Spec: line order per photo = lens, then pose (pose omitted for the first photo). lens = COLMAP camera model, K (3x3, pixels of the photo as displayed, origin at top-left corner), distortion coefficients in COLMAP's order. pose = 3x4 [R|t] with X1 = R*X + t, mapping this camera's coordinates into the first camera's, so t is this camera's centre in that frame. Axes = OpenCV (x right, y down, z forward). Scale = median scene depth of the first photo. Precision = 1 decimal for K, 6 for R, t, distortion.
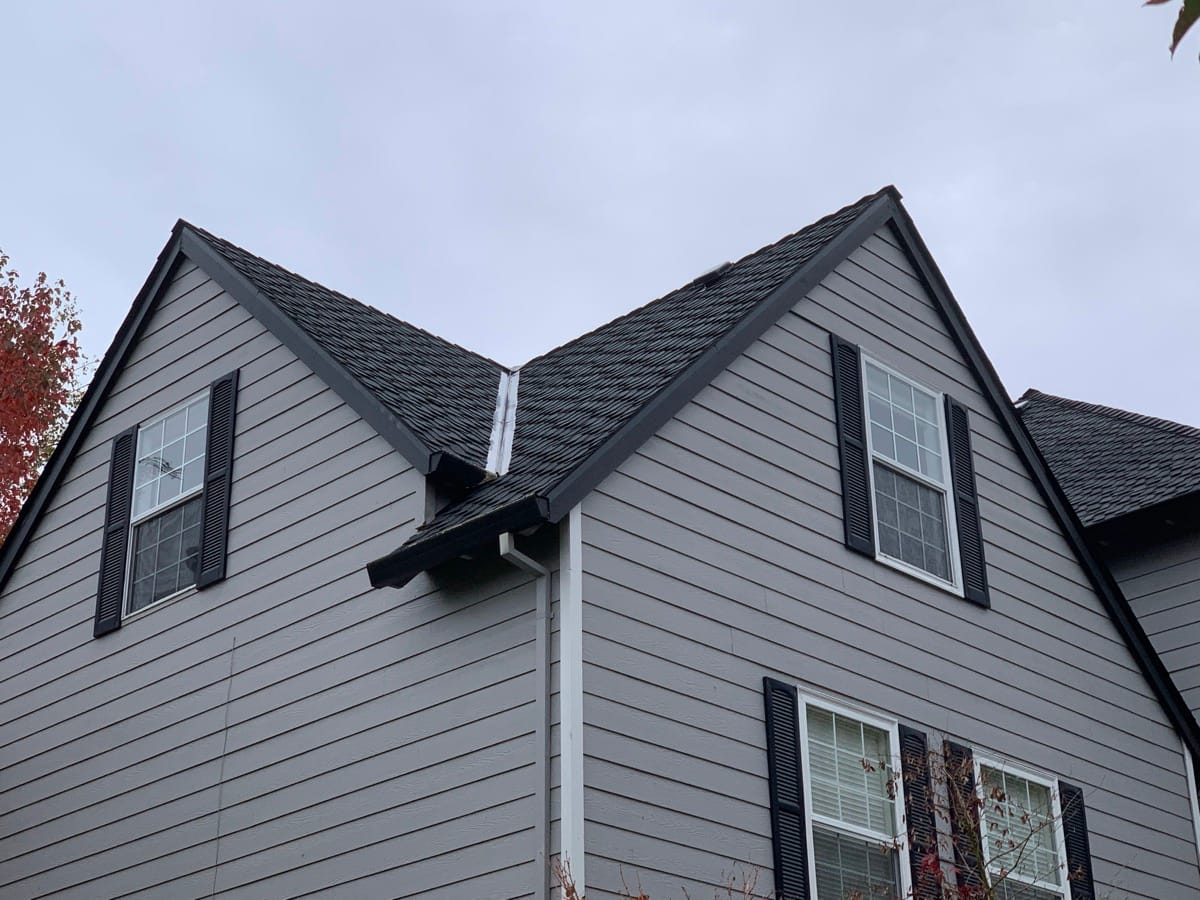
lens RADIAL K [[2090.2, 0, 600.0], [0, 2090.2, 450.0], [0, 0, 1]] dist [-0.039644, 1.879970]
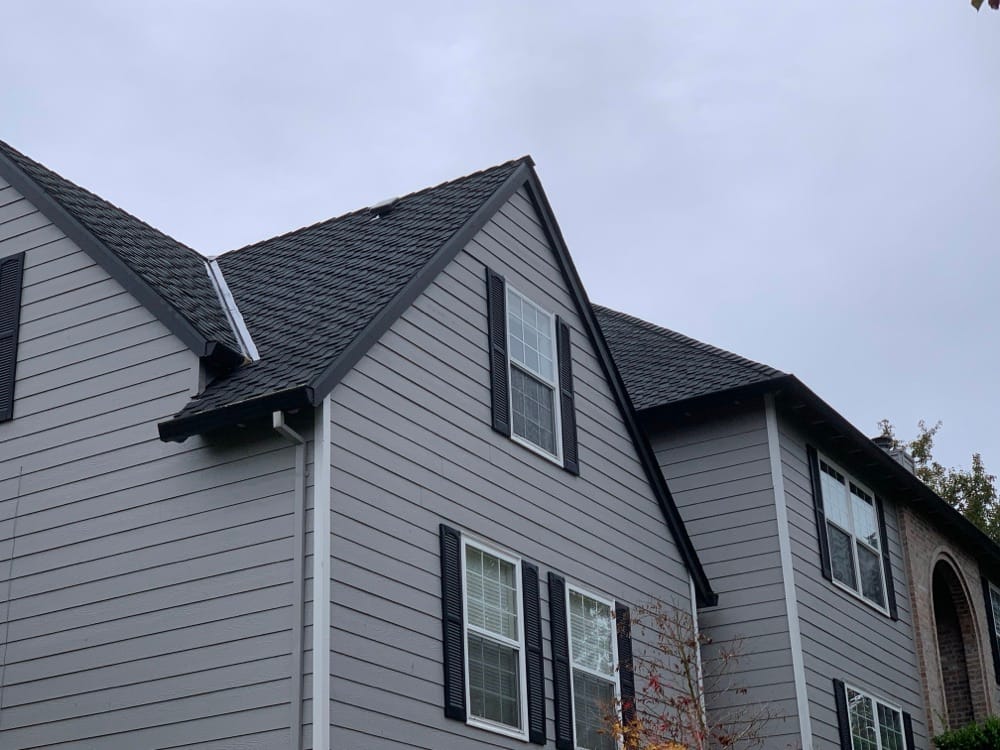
lens RADIAL K [[1741.8, 0, 500.0], [0, 1741.8, 375.0], [0, 0, 1]] dist [-0.039644, 1.879970]
pose [[0.973117, 0.075030, 0.217746, -0.125760], [-0.085812, 0.995489, 0.040478, -0.034189], [-0.213727, -0.058075, 0.975166, -0.103787]]
